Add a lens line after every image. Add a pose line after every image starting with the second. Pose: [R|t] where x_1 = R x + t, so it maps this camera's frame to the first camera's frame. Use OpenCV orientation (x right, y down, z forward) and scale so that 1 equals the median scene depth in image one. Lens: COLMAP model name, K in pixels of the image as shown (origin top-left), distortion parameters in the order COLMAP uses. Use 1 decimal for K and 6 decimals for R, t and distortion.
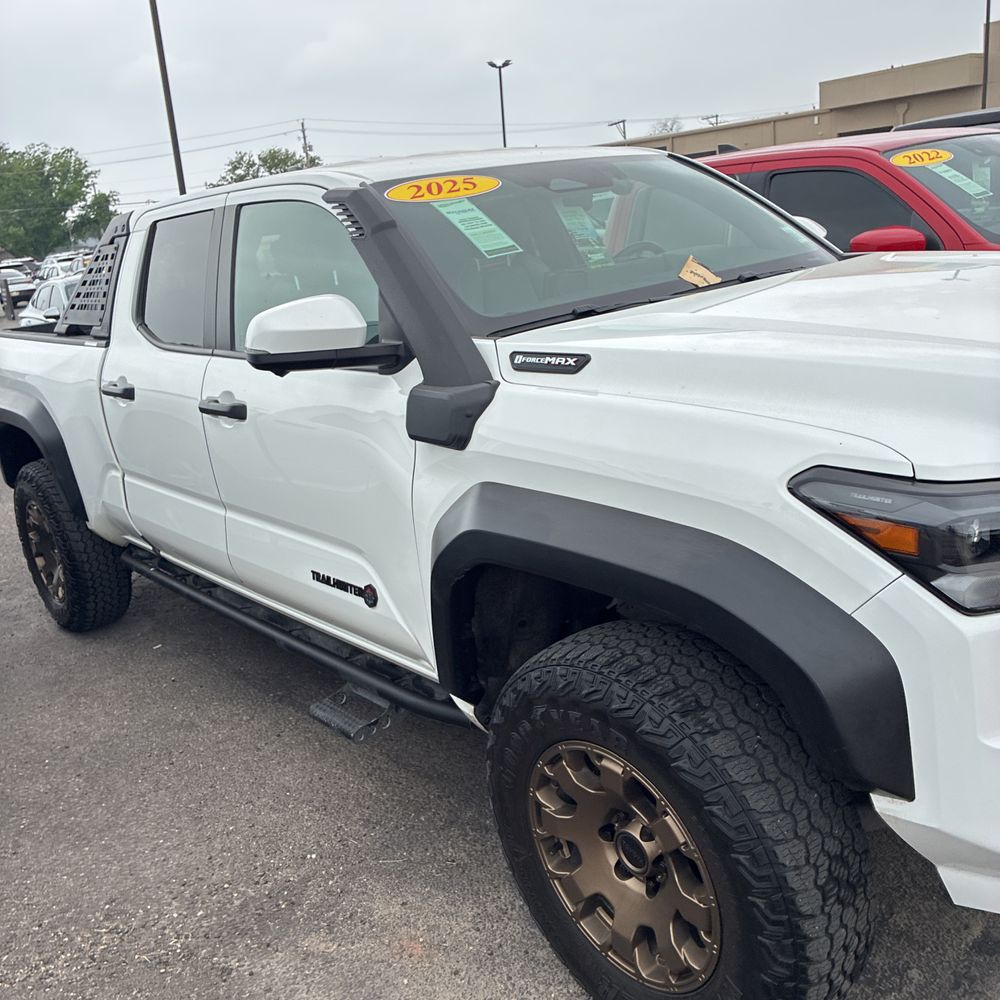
lens RADIAL K [[1039.6, 0, 500.0], [0, 1039.6, 500.0], [0, 0, 1]] dist [0.032204, 0.017686]
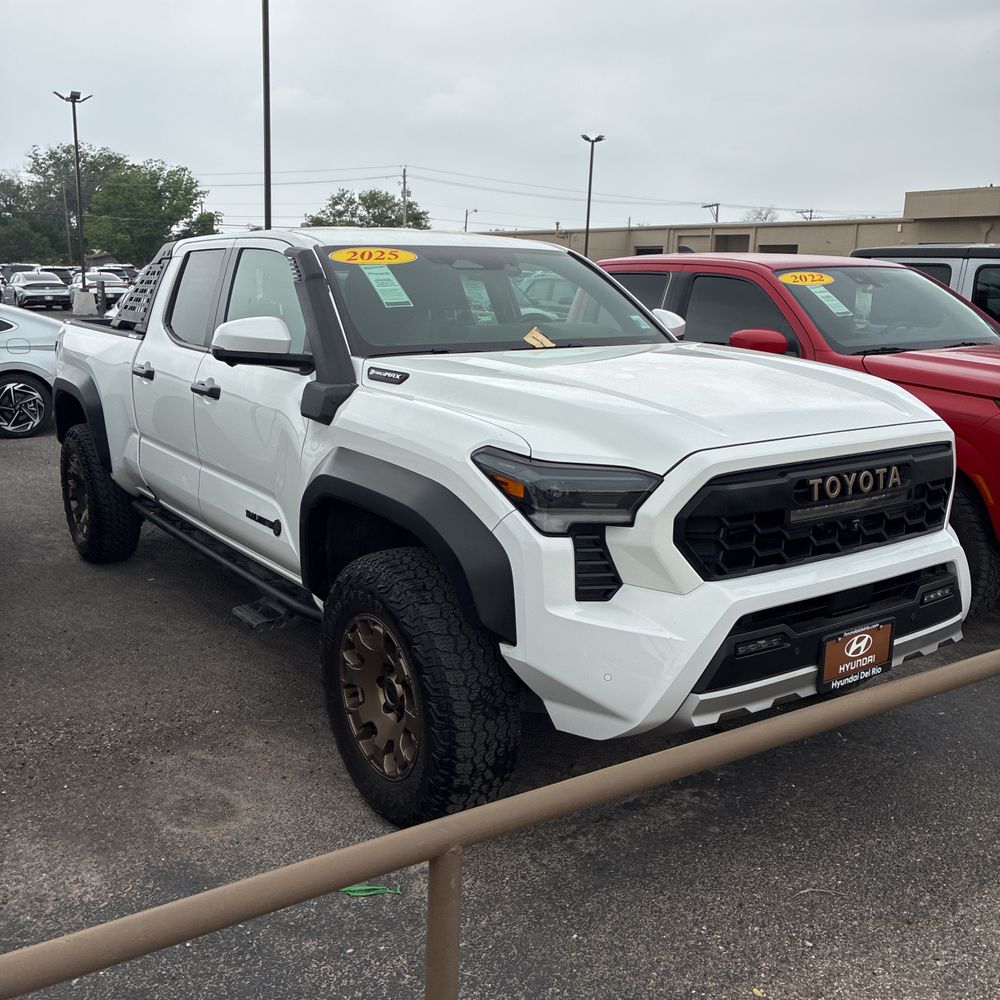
lens RADIAL K [[1059.9, 0, 511.4], [0, 1059.9, 513.4], [0, 0, 1]] dist [0.023798, 0.002582]
pose [[0.988877, 0.138320, -0.054688, 0.219088], [-0.140624, 0.989222, -0.040790, 0.069896], [0.048456, 0.048027, 0.997670, -0.359047]]
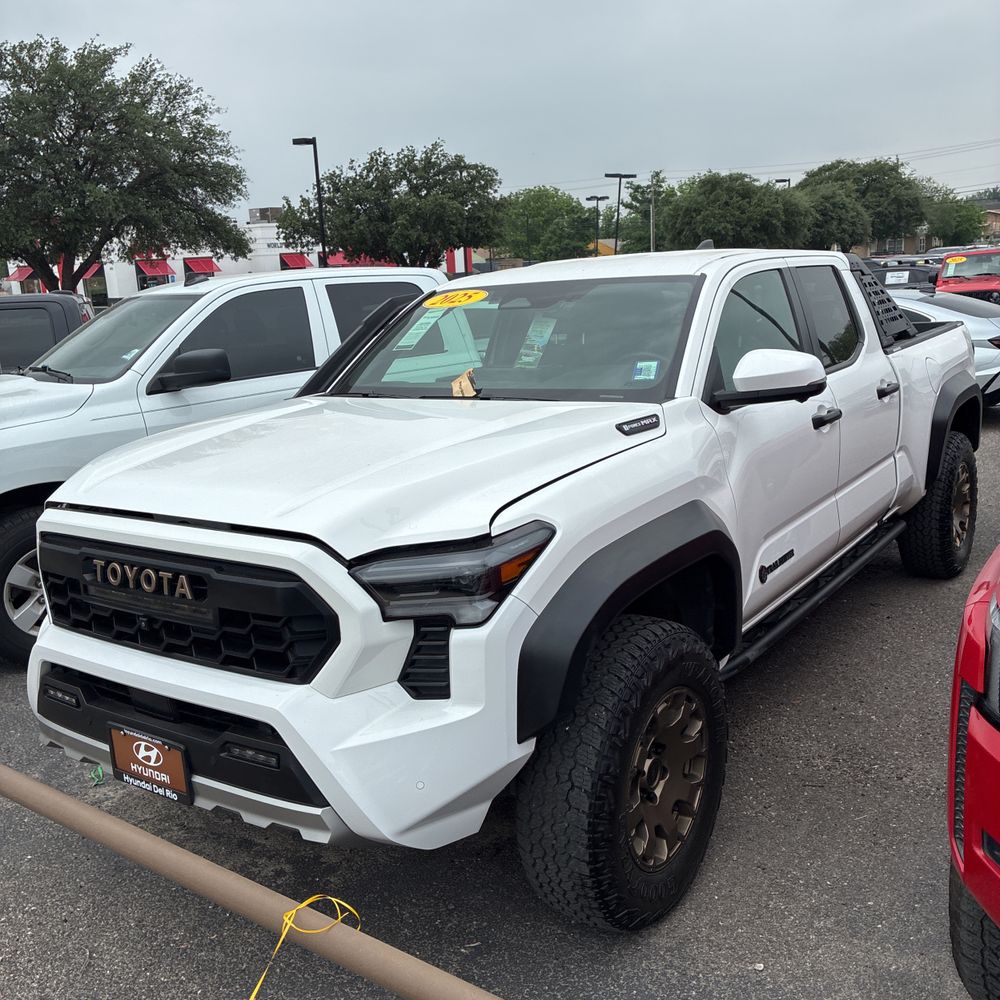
lens RADIAL K [[1047.9, 0, 502.5], [0, 1047.9, 515.9], [0, 0, 1]] dist [0.041745, -0.038087]
pose [[0.227326, 0.311784, -0.922558, 1.257234], [-0.223214, 0.938821, 0.262279, -0.355998], [0.947892, 0.146305, 0.283013, 0.574943]]
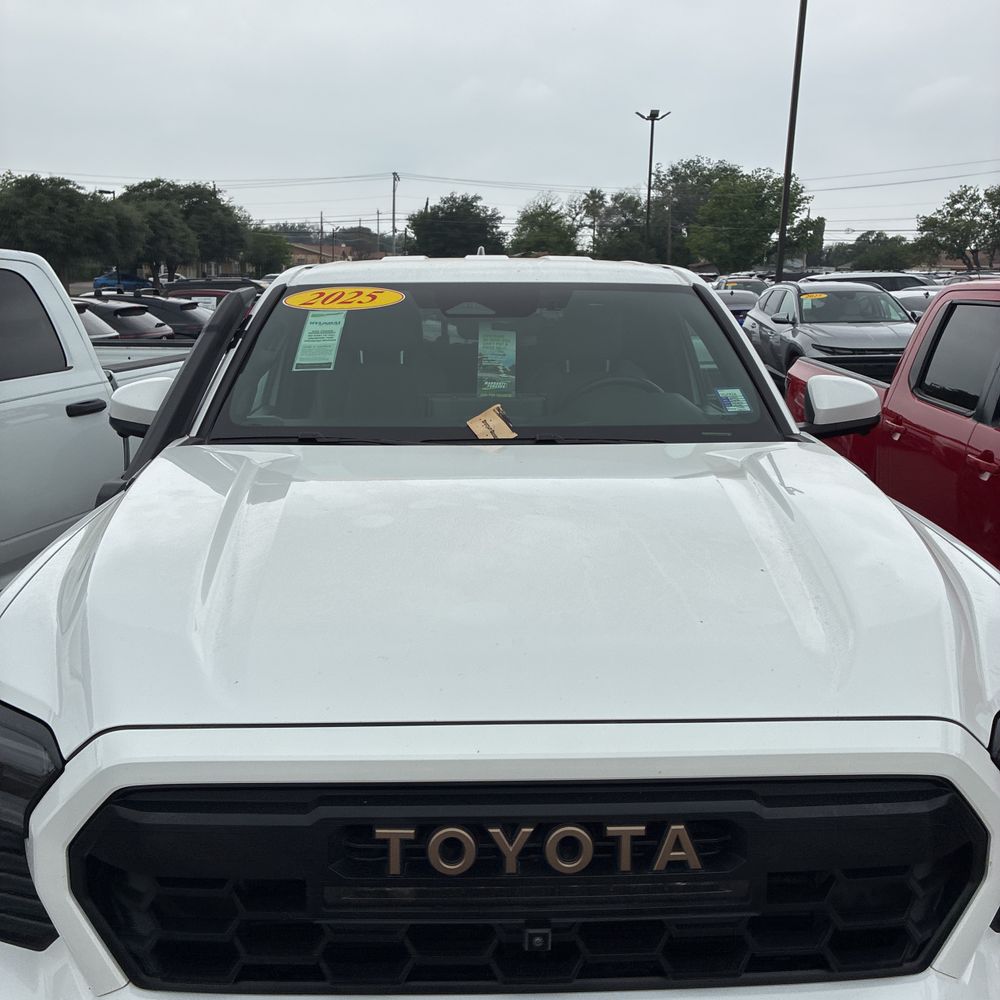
lens RADIAL K [[1043.9, 0, 500.0], [0, 1043.9, 500.0], [0, 0, 1]] dist [0.014022, 0.016916]
pose [[0.766682, 0.245362, -0.593292, 0.642332], [-0.255165, 0.964425, 0.069110, -0.181670], [0.589143, 0.098402, 0.802015, 0.212914]]
